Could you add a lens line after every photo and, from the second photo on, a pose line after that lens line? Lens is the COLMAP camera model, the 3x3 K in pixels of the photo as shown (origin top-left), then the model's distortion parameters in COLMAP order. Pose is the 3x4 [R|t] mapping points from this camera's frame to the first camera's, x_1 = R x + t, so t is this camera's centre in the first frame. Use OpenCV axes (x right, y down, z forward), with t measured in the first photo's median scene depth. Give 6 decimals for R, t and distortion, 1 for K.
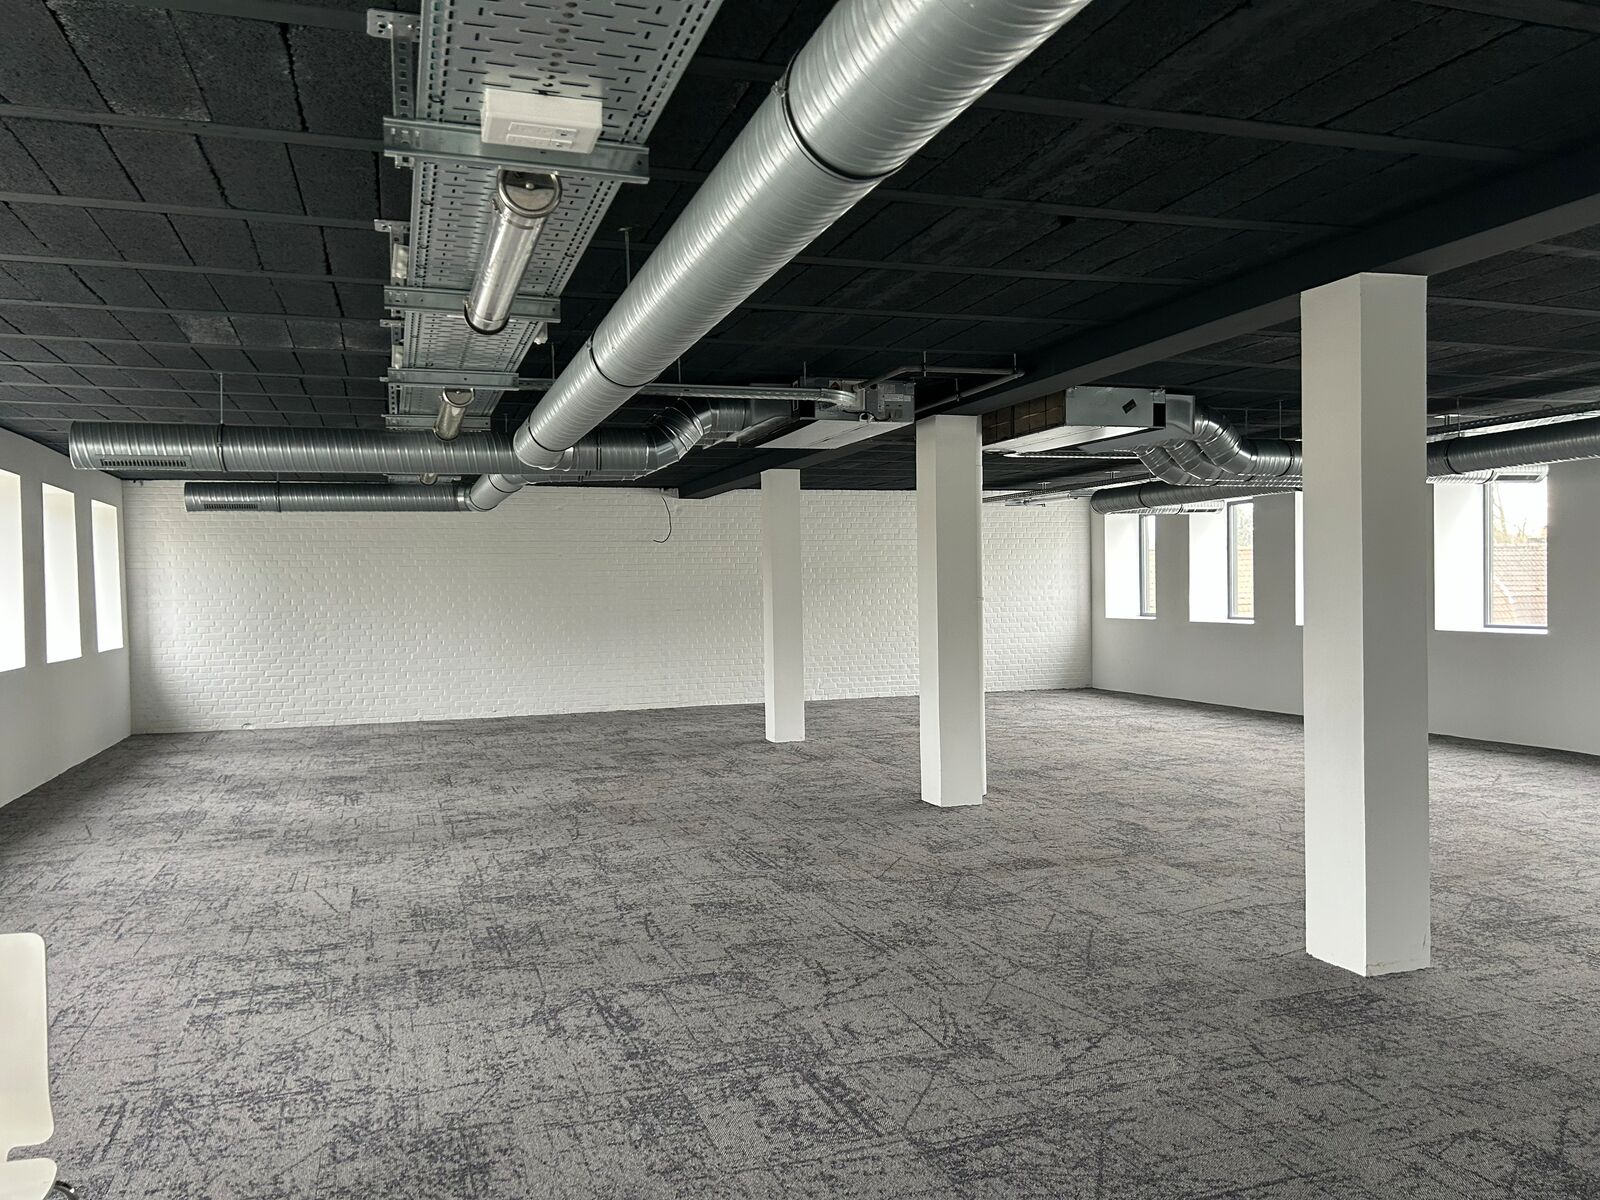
lens RADIAL K [[1208.6, 0, 804.6], [0, 1208.6, 597.2], [0, 0, 1]] dist [0.059971, -0.069871]
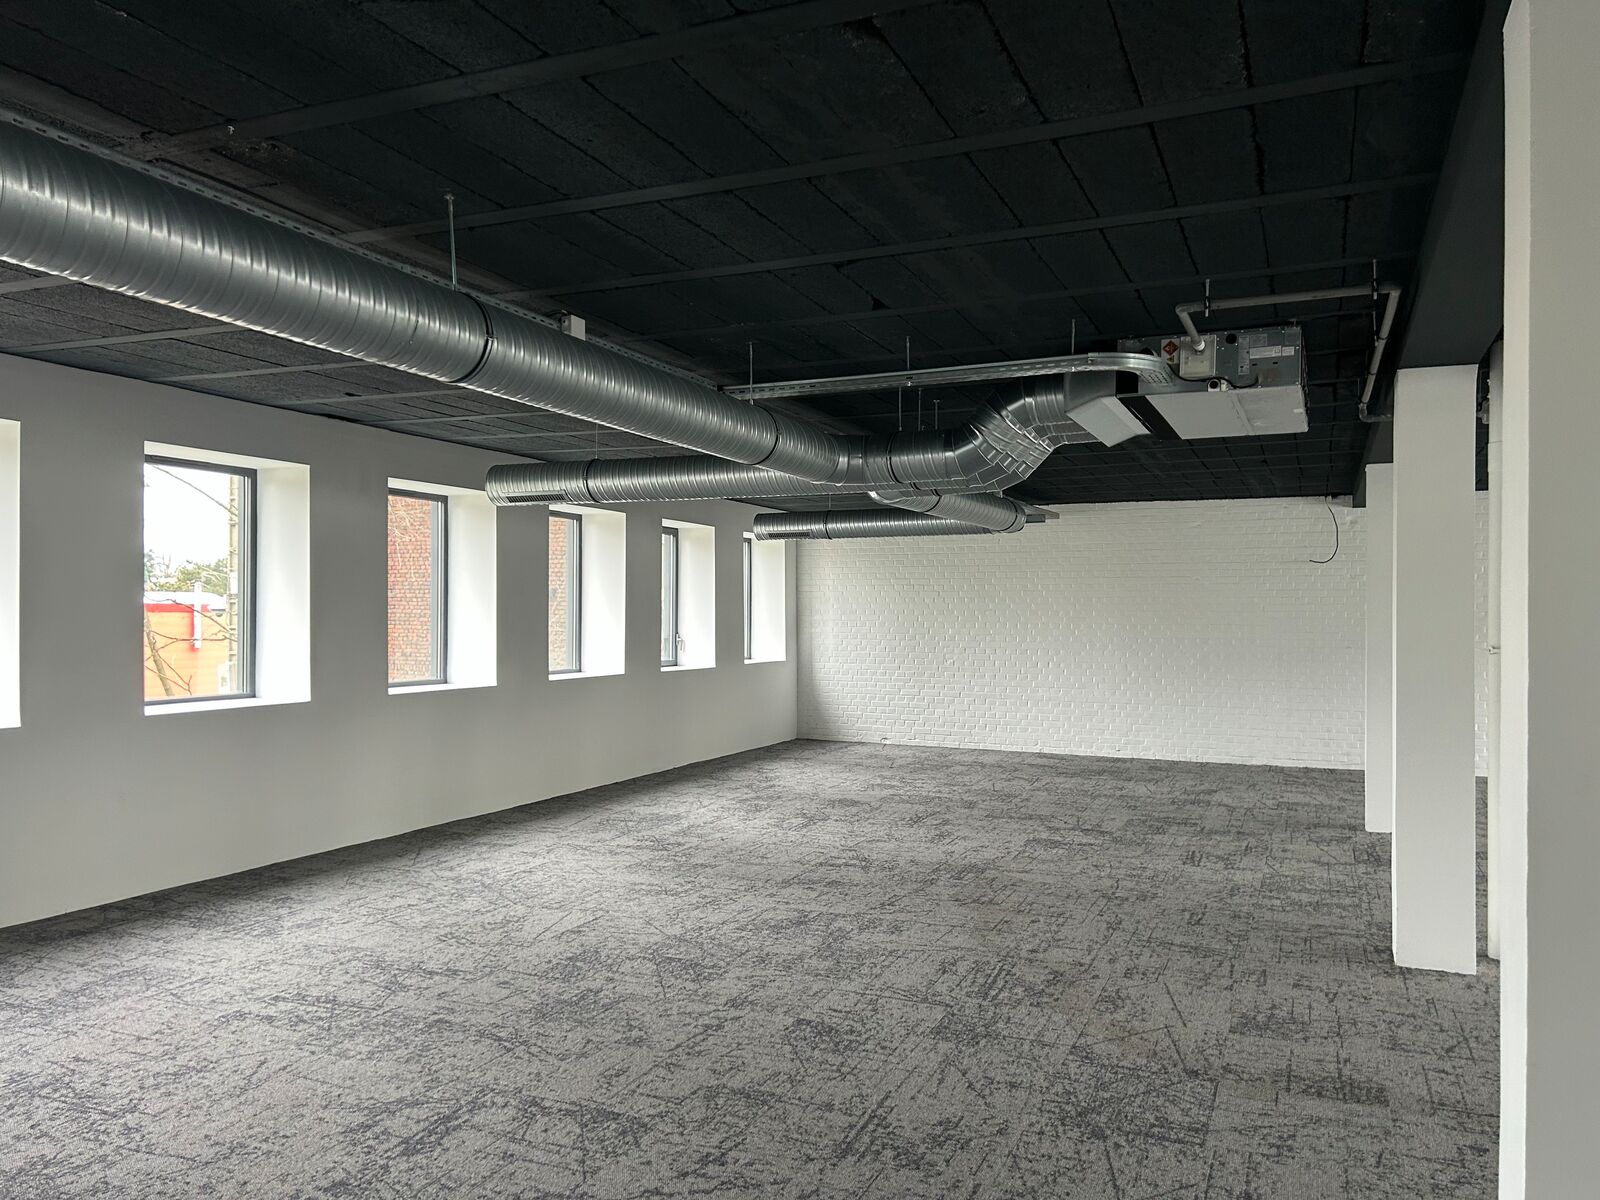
lens RADIAL K [[1207.3, 0, 800.0], [0, 1207.3, 600.0], [0, 0, 1]] dist [0.052439, -0.057999]
pose [[0.742091, 0.015212, -0.670127, 0.501545], [-0.025376, 0.999663, -0.005408, -0.023637], [0.669819, 0.021019, 0.742227, 0.446856]]
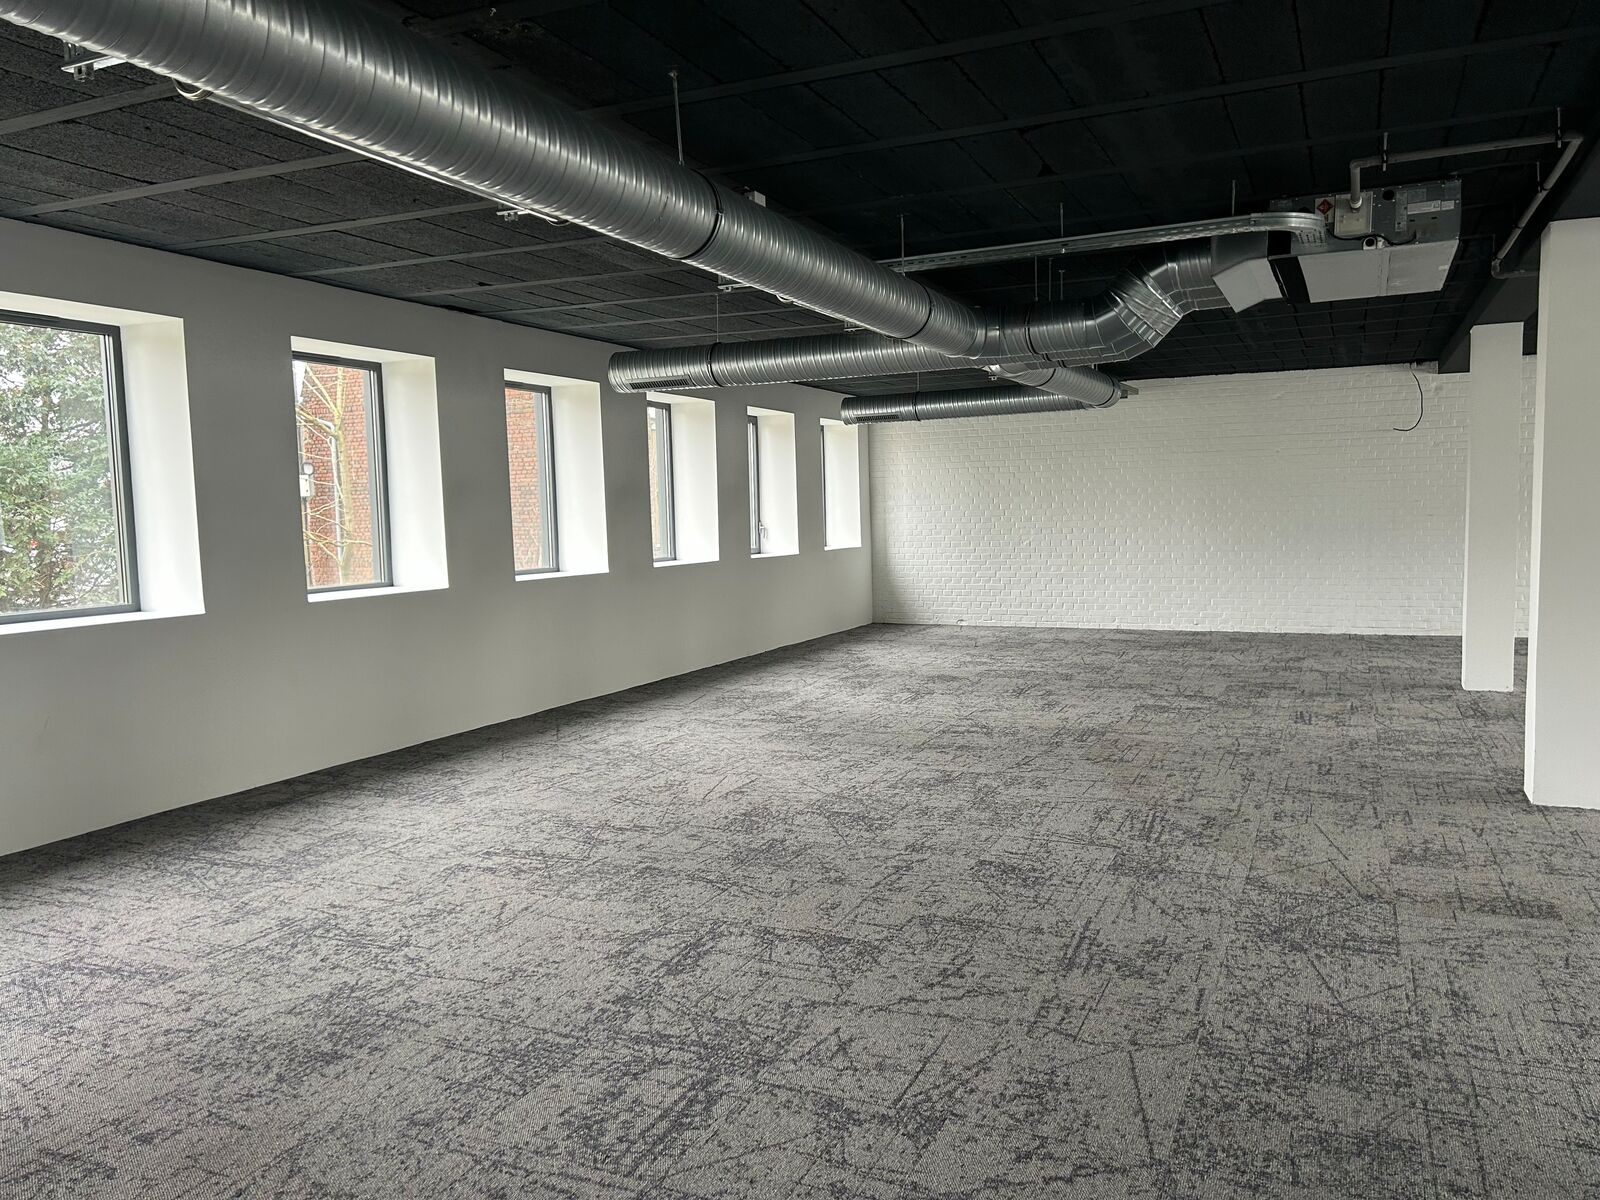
lens RADIAL K [[1208.6, 0, 804.6], [0, 1208.6, 597.2], [0, 0, 1]] dist [0.059971, -0.069871]
pose [[0.731681, 0.052422, -0.679628, 0.442607], [0.002134, 0.996857, 0.079189, -0.002305], [0.681644, -0.059391, 0.729270, 0.335237]]
